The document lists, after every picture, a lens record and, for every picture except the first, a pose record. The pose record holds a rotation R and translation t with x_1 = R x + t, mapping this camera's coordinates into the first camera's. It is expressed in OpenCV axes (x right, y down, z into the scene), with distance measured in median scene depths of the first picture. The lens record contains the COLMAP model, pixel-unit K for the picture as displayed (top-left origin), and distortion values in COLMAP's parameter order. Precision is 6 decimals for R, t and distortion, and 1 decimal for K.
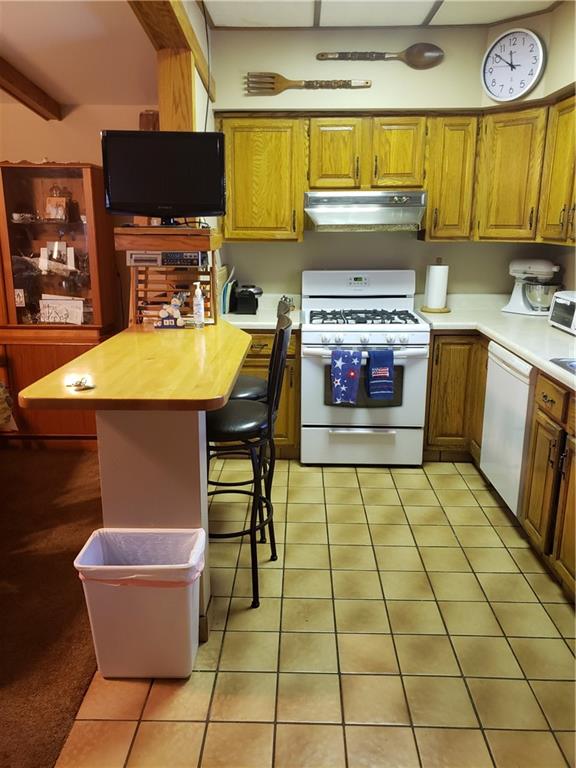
lens RADIAL K [[586.8, 0, 285.0], [0, 586.8, 369.4], [0, 0, 1]] dist [-0.007633, 0.000885]
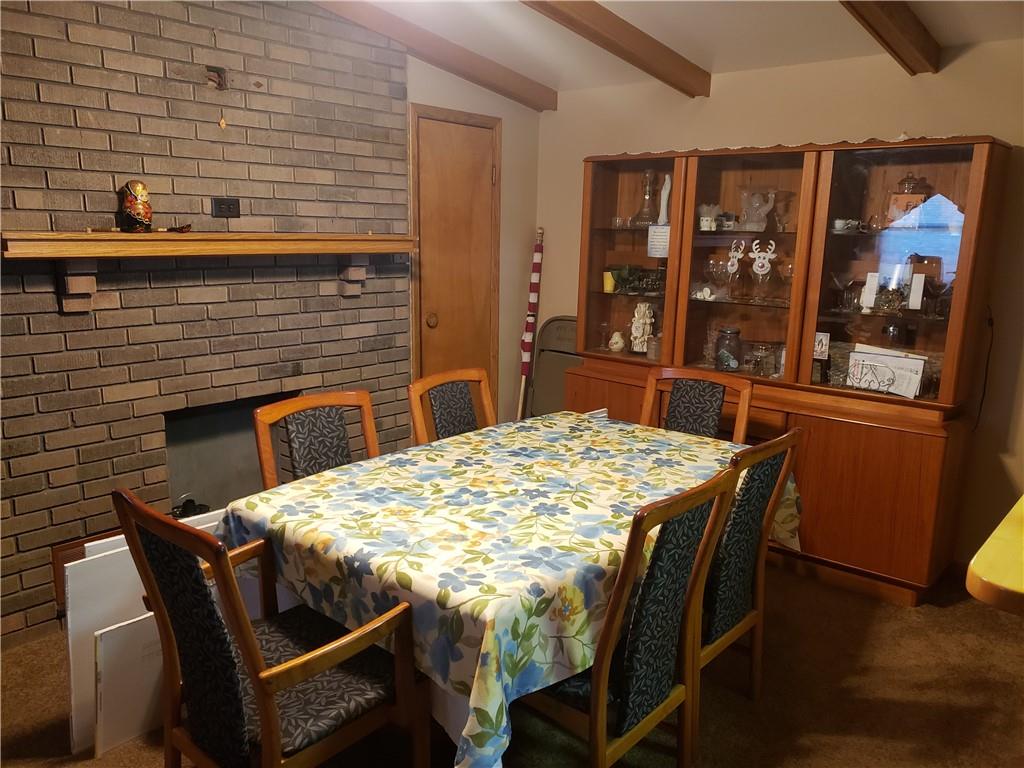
lens RADIAL K [[782.4, 0, 510.5], [0, 782.4, 385.7], [0, 0, 1]] dist [-0.007633, 0.000885]
pose [[0.769064, 0.127352, -0.626357, -0.166082], [-0.163050, 0.986618, 0.000402, -0.021533], [0.618026, 0.101818, 0.779537, 0.102334]]
